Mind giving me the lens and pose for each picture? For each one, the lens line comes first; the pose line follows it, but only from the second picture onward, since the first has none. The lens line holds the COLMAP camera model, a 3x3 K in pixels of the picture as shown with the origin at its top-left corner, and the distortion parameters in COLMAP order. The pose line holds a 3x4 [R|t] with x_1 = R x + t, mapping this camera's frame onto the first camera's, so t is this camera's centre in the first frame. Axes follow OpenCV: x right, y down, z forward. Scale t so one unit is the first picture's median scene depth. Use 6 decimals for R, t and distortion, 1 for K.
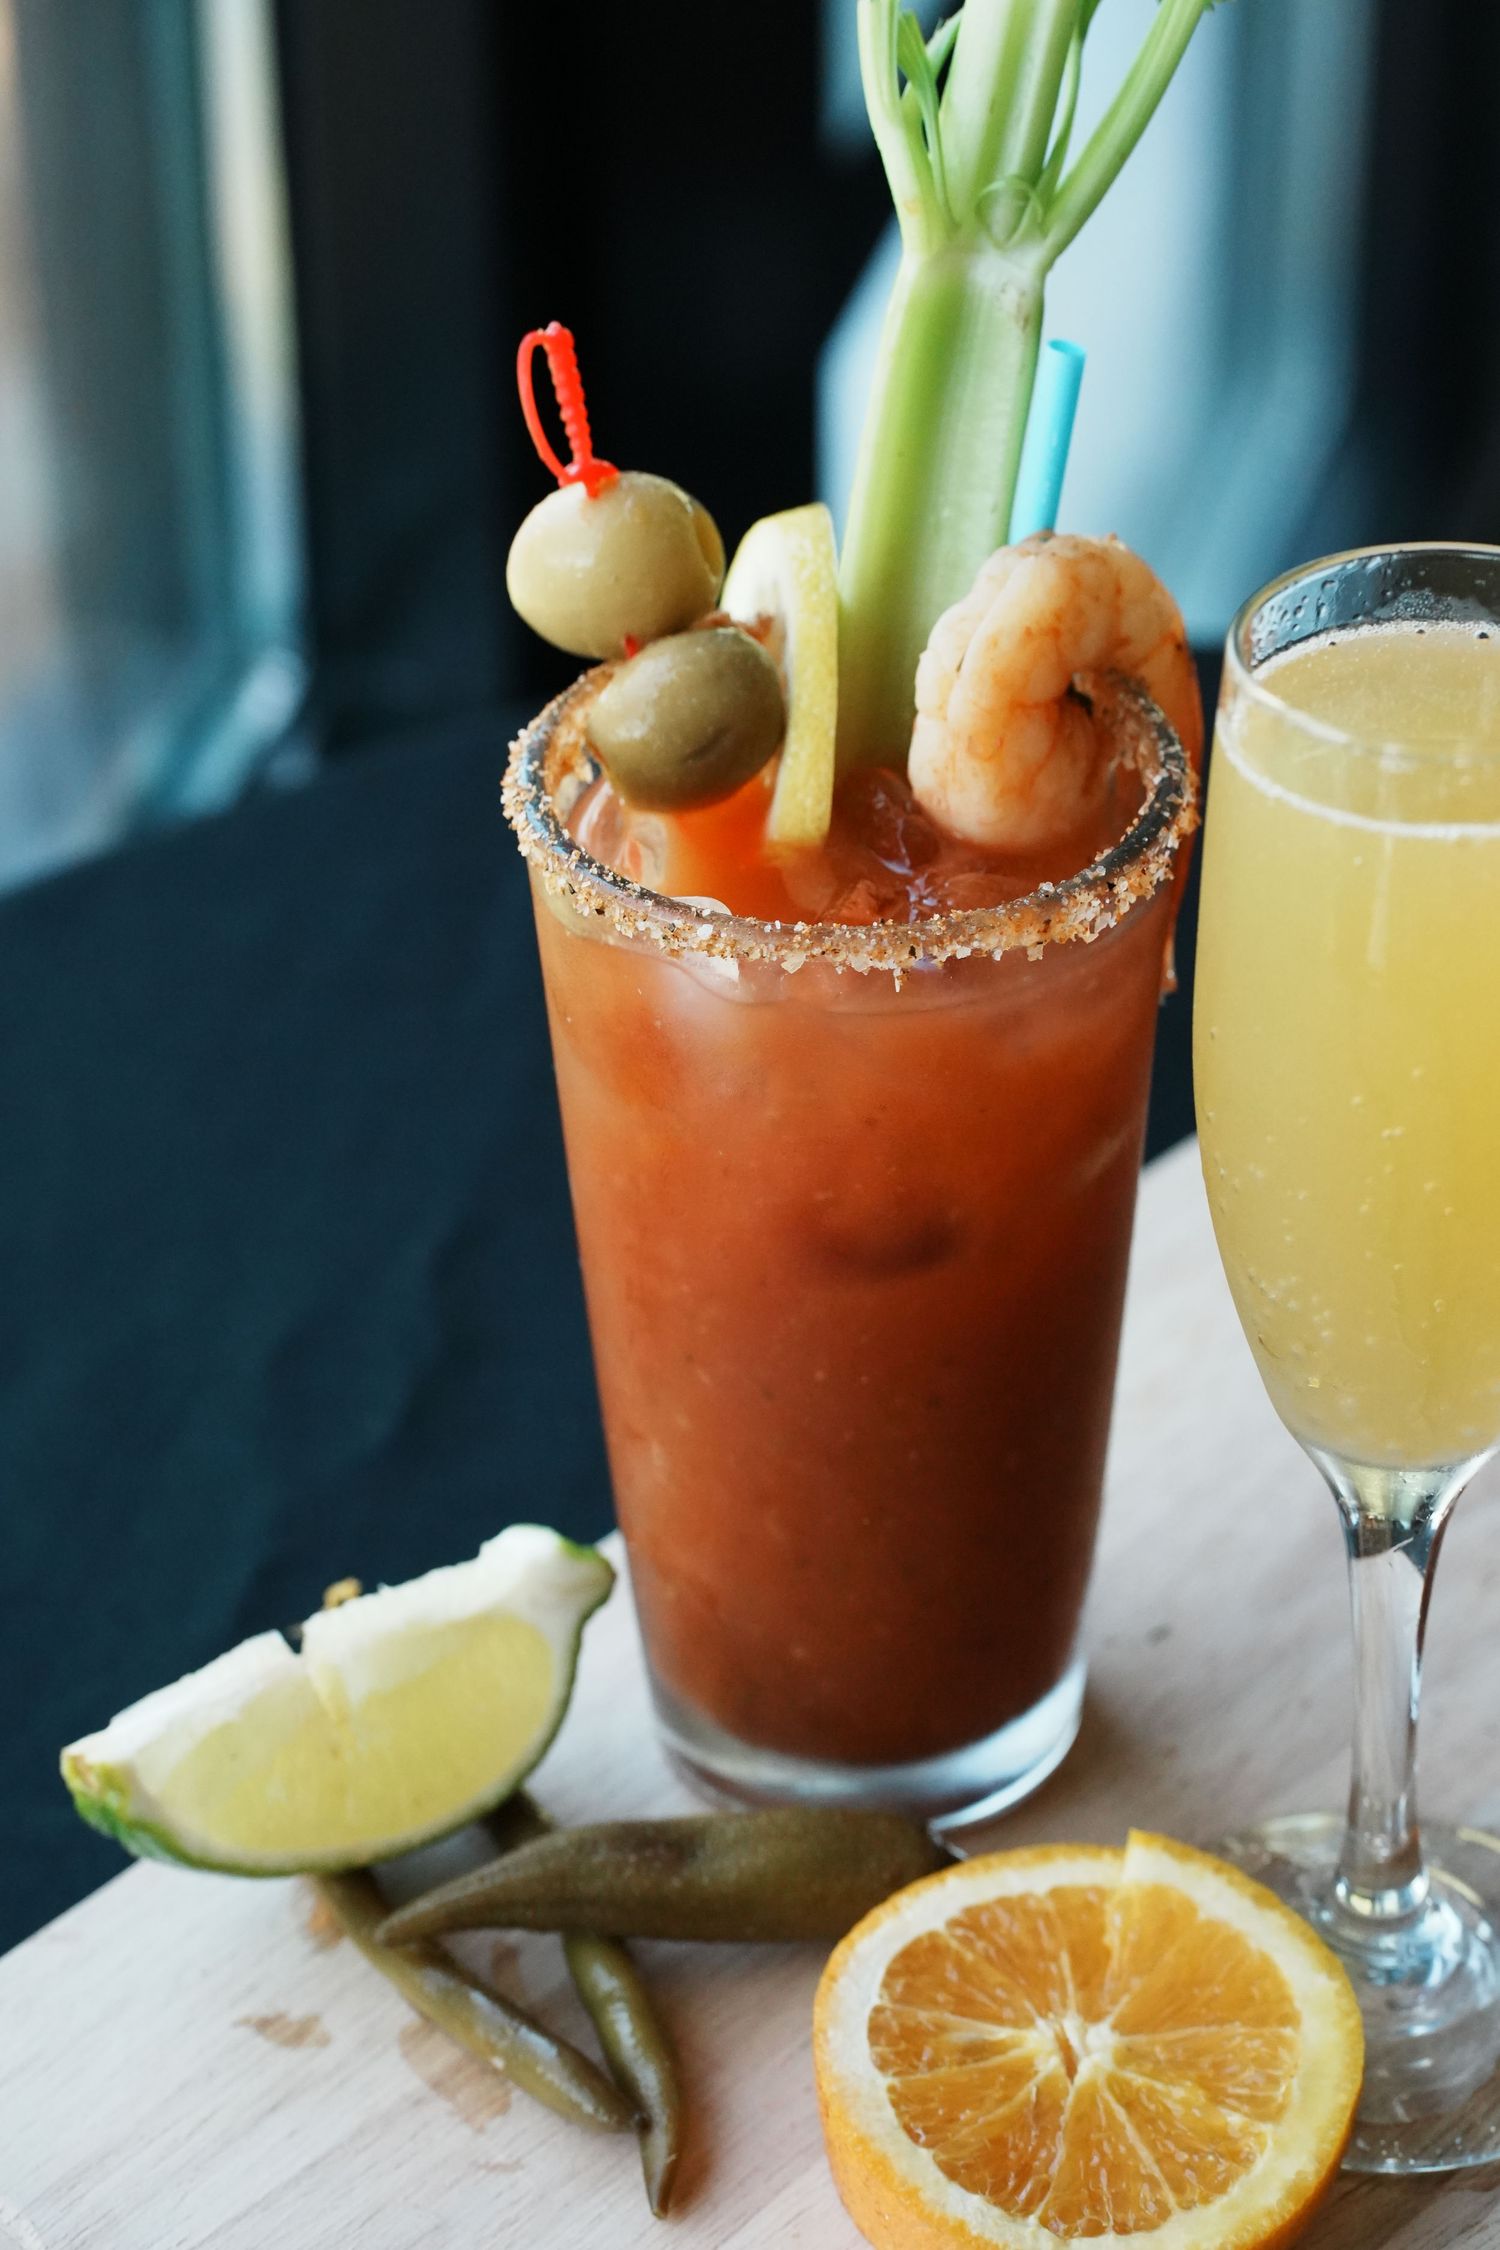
lens RADIAL K [[6283.2, 0, 750.0], [0, 6283.2, 1125.0], [0, 0, 1]] dist [0.874712, -8.206652]
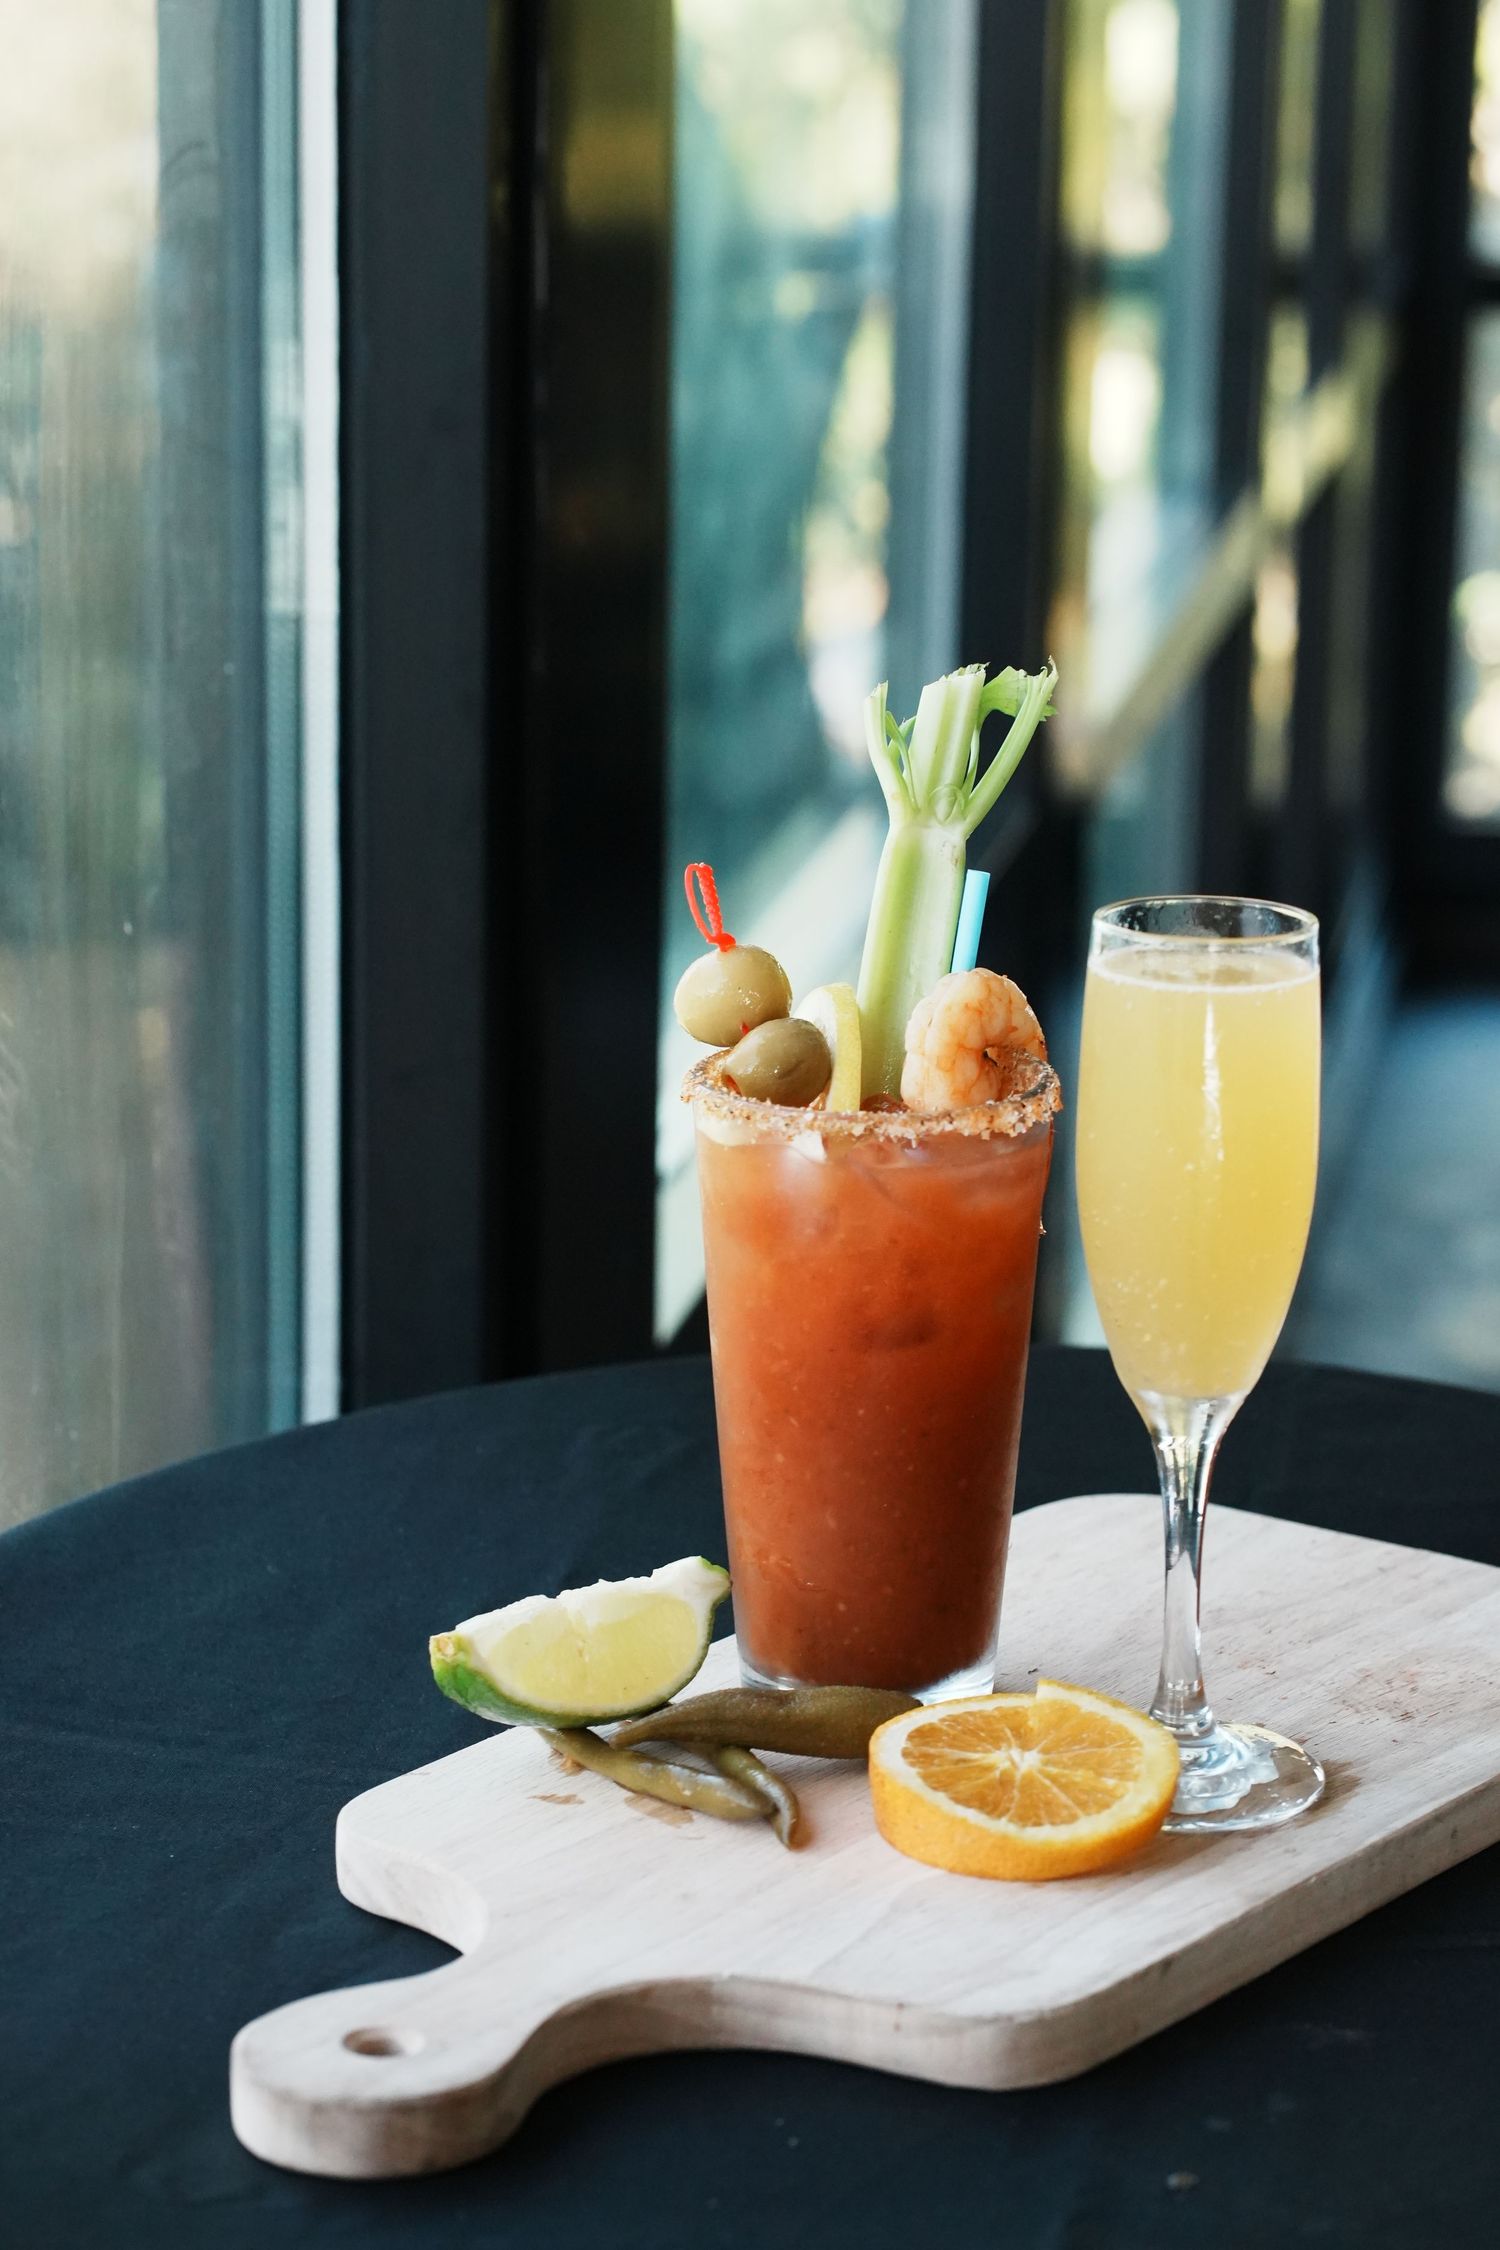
lens RADIAL K [[6099.6, 0, 750.0], [0, 6099.6, 1125.0], [0, 0, 1]] dist [0.465697, -4.186791]
pose [[0.996571, 0.005184, 0.082583, -0.164733], [0.022341, 0.944113, -0.328865, 0.535474], [-0.079672, 0.329582, 0.940759, -0.654247]]
